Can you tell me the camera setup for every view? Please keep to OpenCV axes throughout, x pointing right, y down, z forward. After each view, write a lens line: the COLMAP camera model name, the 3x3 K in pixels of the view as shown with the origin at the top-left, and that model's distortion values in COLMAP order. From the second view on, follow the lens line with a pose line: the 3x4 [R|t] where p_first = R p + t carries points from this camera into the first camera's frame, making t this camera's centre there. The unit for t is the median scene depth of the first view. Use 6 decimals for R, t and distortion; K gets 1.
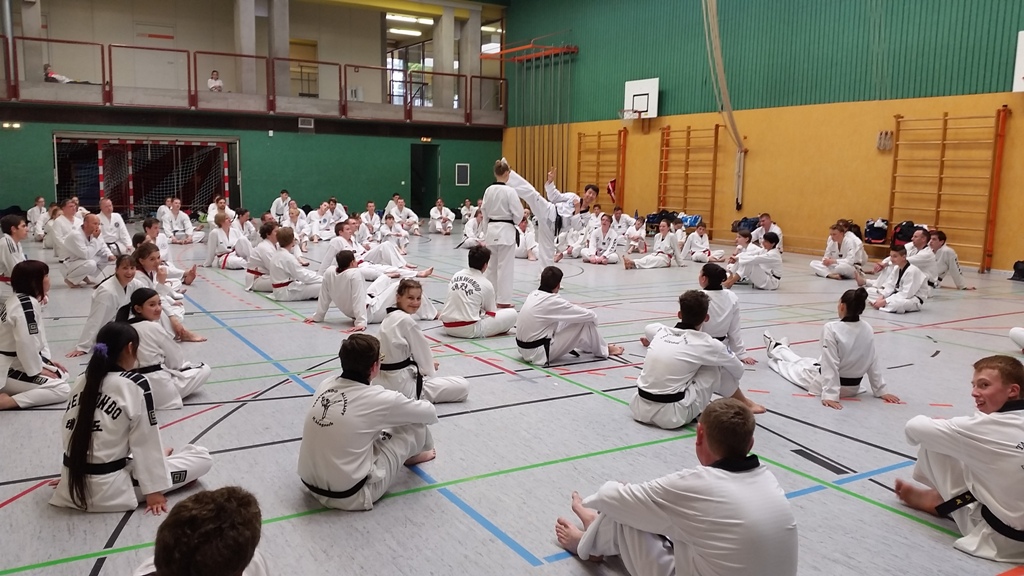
lens RADIAL K [[812.9, 0, 512.0], [0, 812.9, 288.0], [0, 0, 1]] dist [0.189824, -0.403201]
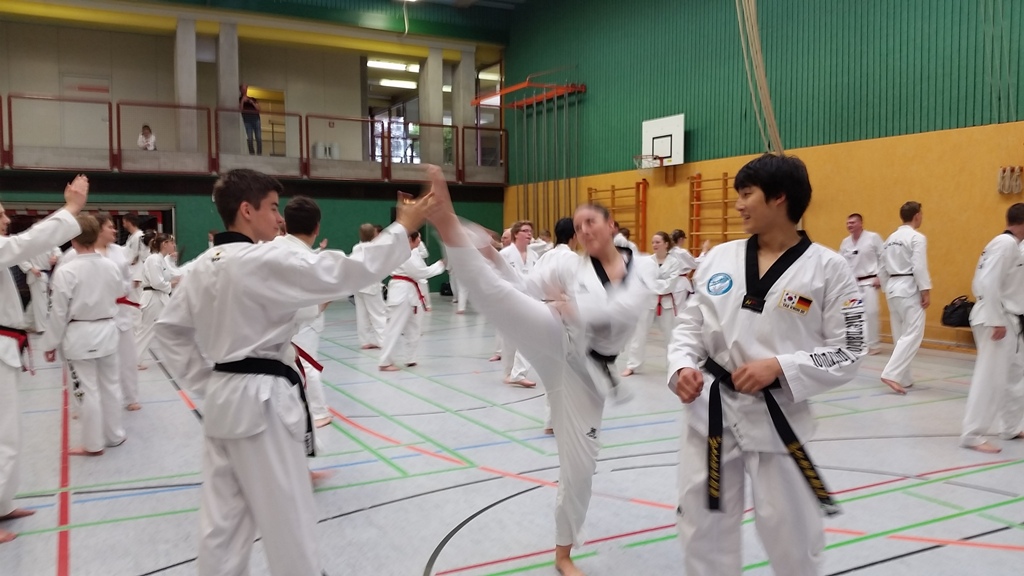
lens RADIAL K [[826.9, 0, 512.0], [0, 826.9, 288.0], [0, 0, 1]] dist [0.153115, -0.339274]
pose [[0.998582, -0.017394, -0.050317, 0.050805], [0.013099, 0.996341, -0.084463, -0.025840], [0.051602, 0.083684, 0.995155, 0.212851]]
